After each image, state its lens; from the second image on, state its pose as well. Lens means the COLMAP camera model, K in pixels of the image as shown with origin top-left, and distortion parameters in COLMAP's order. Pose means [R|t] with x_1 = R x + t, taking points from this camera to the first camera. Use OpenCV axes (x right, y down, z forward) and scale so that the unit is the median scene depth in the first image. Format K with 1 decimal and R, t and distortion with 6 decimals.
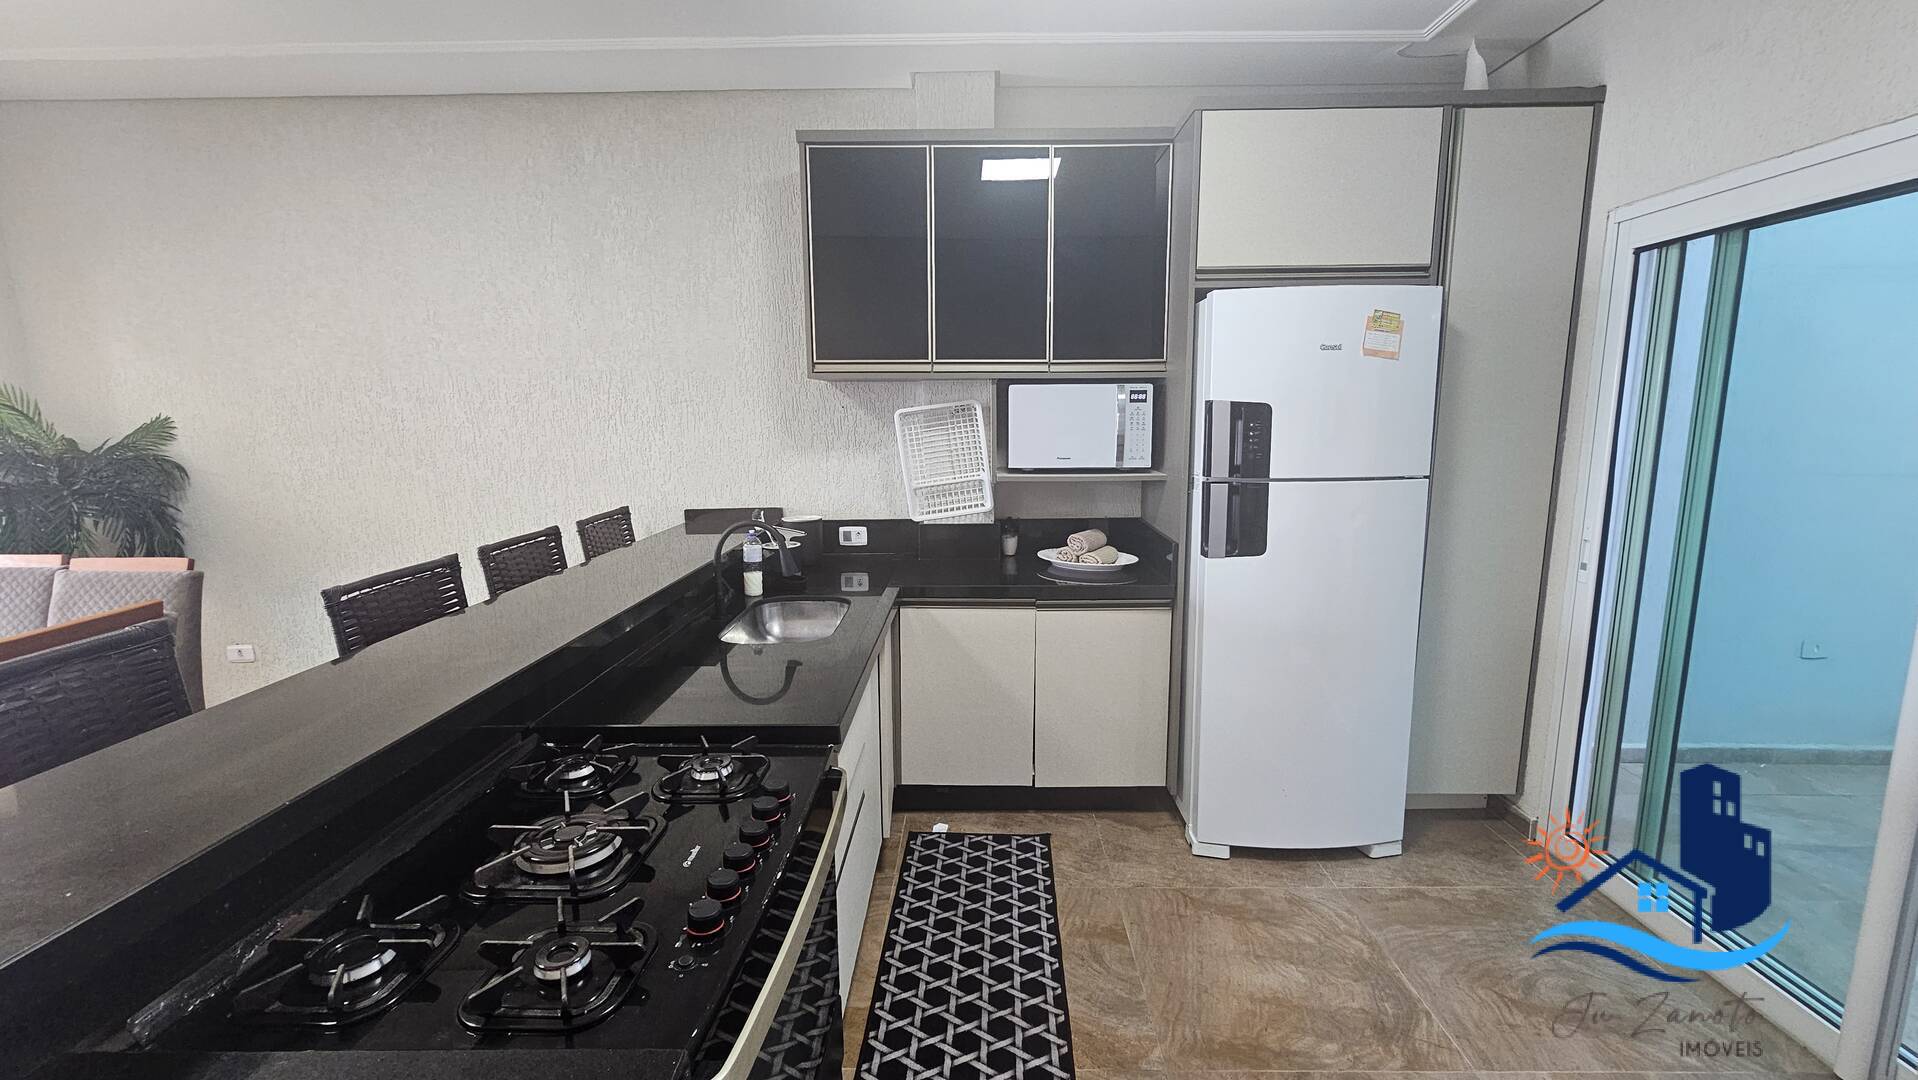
lens RADIAL K [[786.4, 0, 969.9], [0, 786.4, 535.1], [0, 0, 1]] dist [-0.006165, 0.001207]
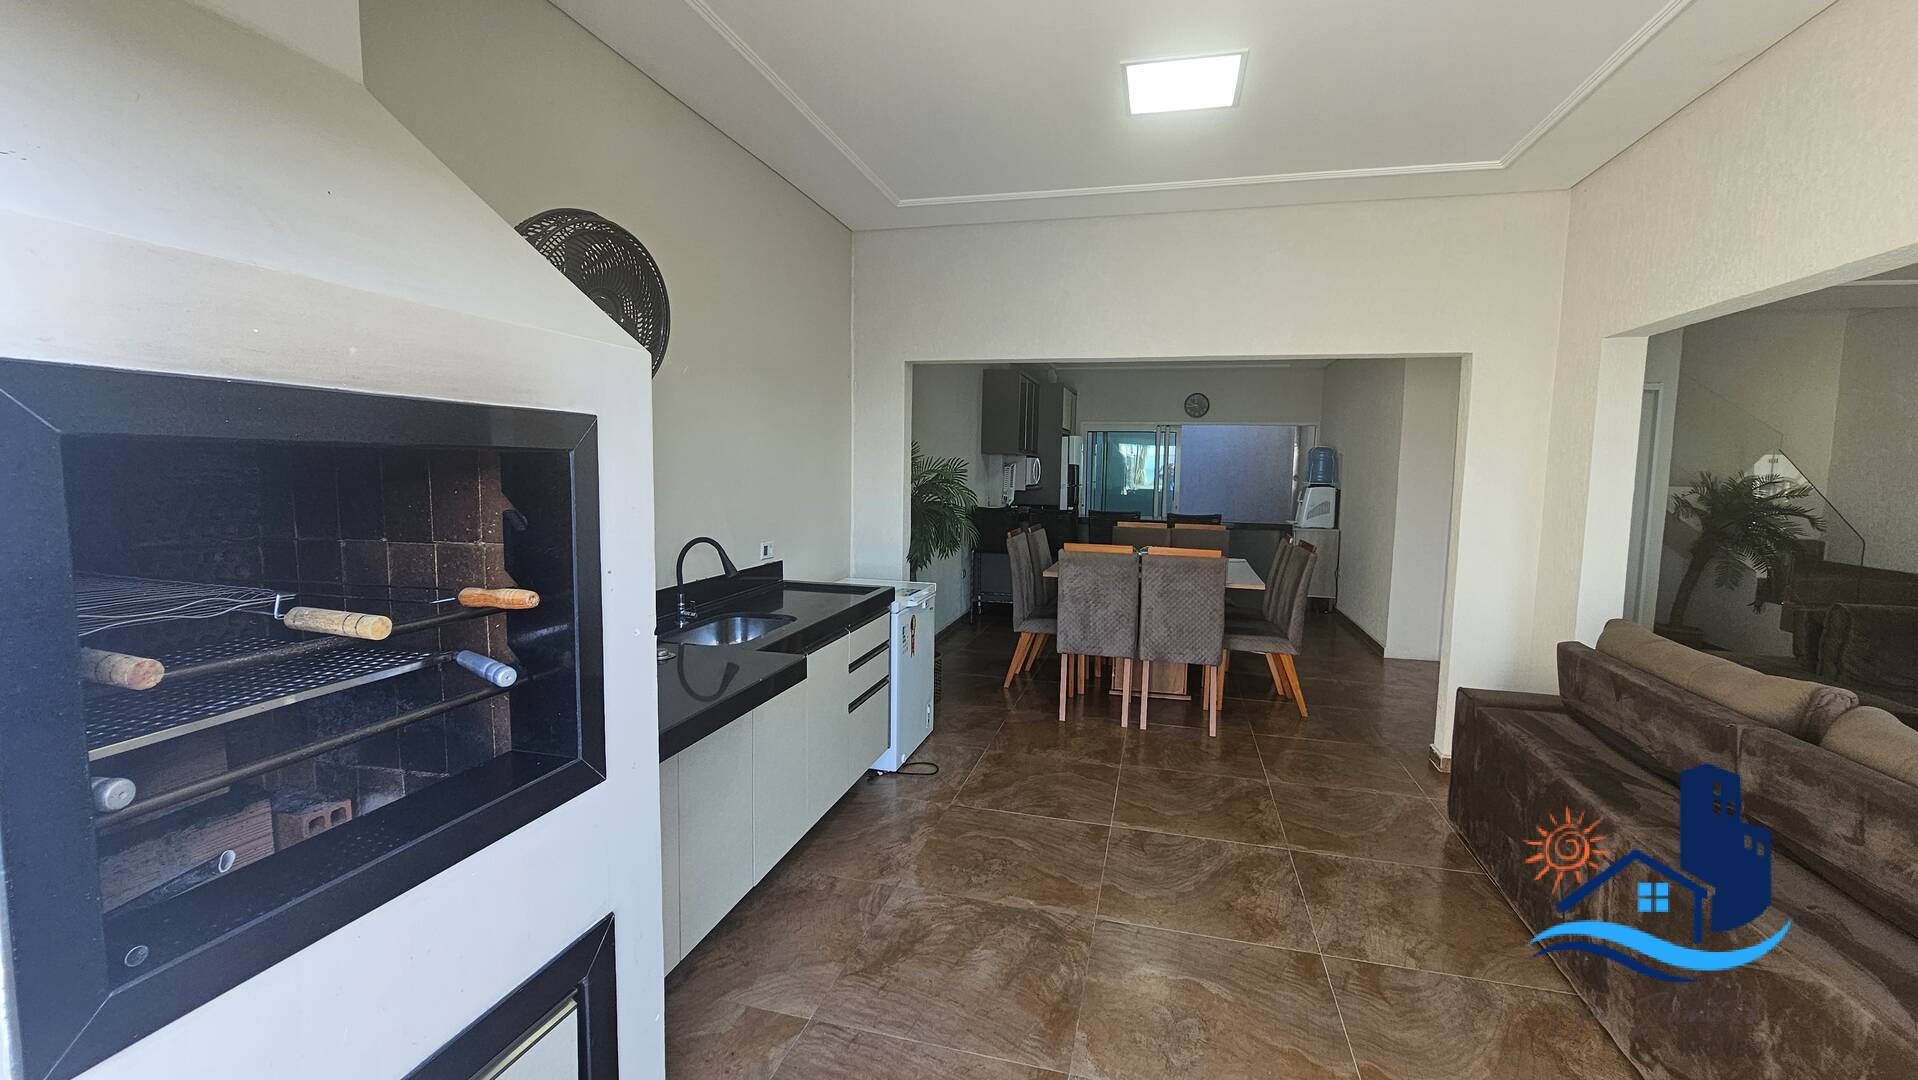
lens RADIAL K [[786.4, 0, 969.9], [0, 786.4, 535.1], [0, 0, 1]] dist [-0.006165, 0.001207]
pose [[0.227461, -0.077527, 0.970696, -2.993004], [0.132663, 0.989999, 0.047982, -0.072373], [-0.964708, 0.117862, 0.235471, 0.551977]]
